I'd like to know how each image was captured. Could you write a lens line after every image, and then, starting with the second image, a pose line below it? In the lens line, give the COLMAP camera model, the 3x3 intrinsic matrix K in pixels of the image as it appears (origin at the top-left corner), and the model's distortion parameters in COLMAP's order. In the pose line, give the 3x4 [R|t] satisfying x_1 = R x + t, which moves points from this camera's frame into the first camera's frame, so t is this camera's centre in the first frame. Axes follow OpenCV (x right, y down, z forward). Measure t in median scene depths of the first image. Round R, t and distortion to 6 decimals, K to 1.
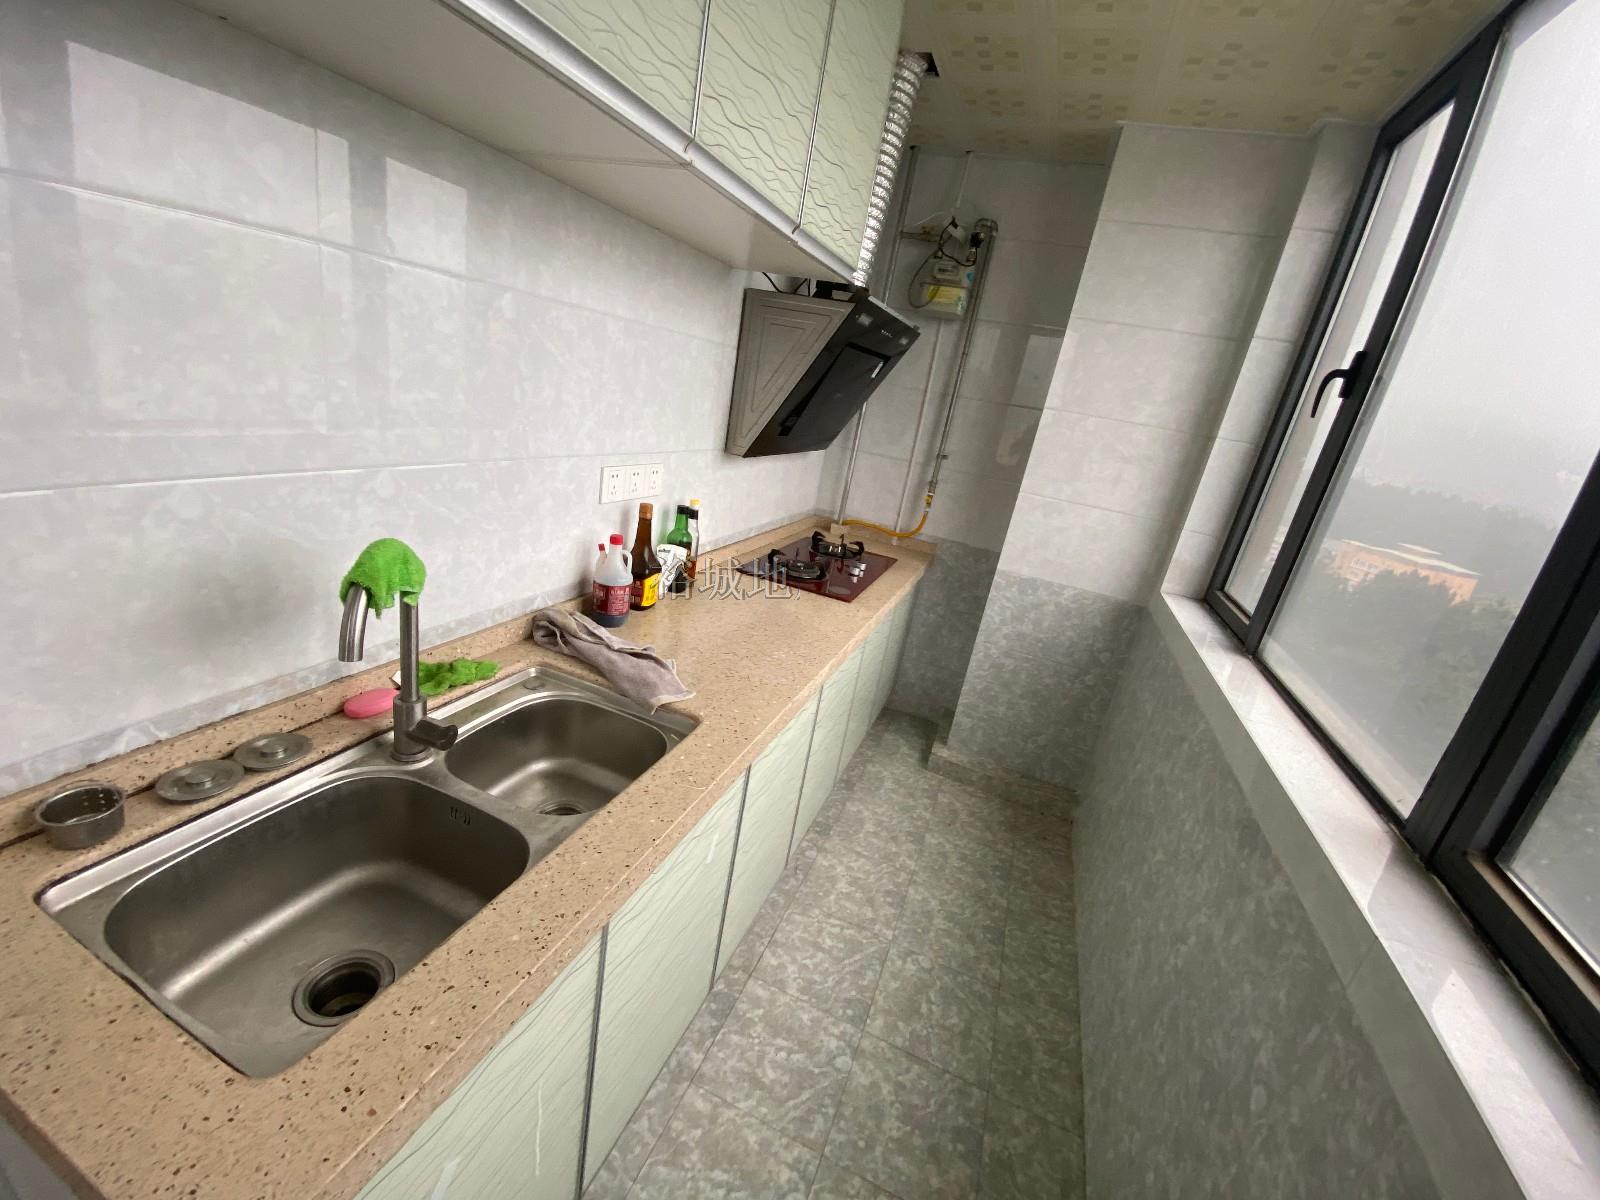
lens RADIAL K [[656.3, 0, 800.9], [0, 656.3, 597.9], [0, 0, 1]] dist [0.001595, -0.000160]
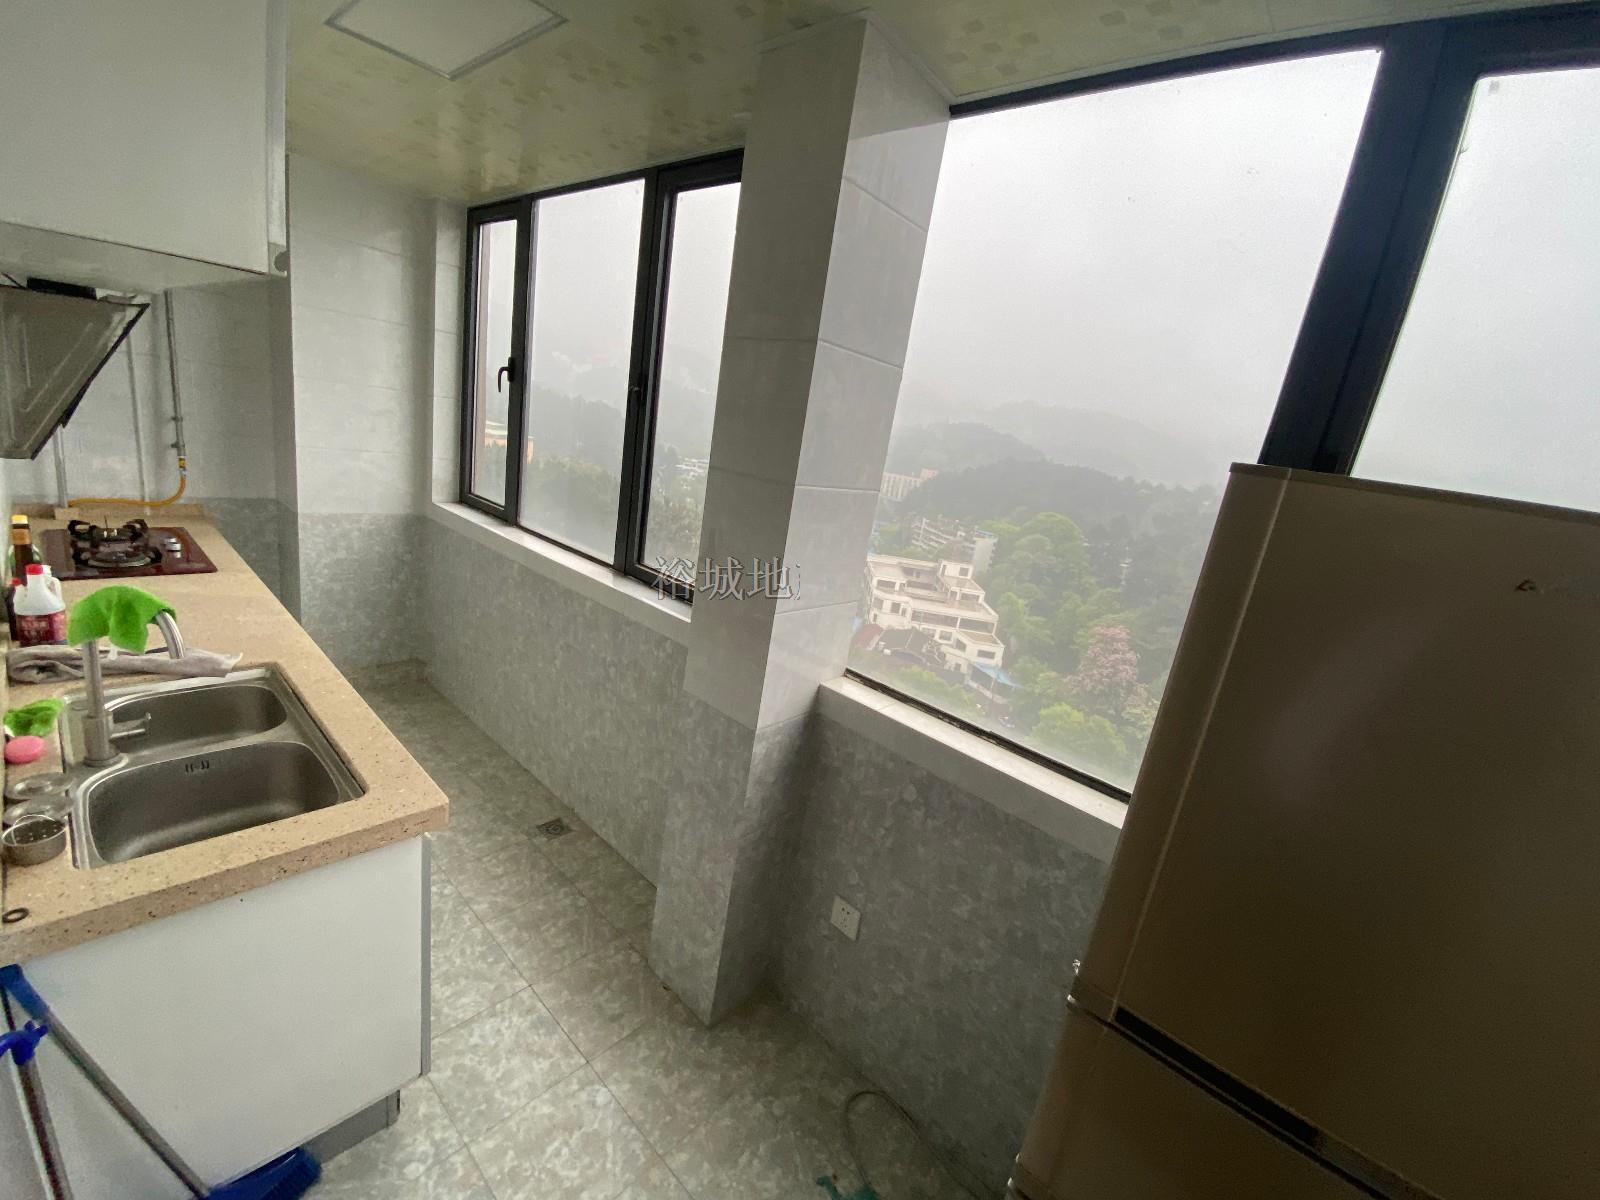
lens RADIAL K [[656.3, 0, 800.9], [0, 656.3, 597.9], [0, 0, 1]] dist [0.001595, -0.000160]
pose [[0.367198, -0.343395, 0.864434, -0.480158], [0.195469, 0.937091, 0.289226, -0.072175], [-0.909372, 0.062767, 0.411221, -0.333111]]
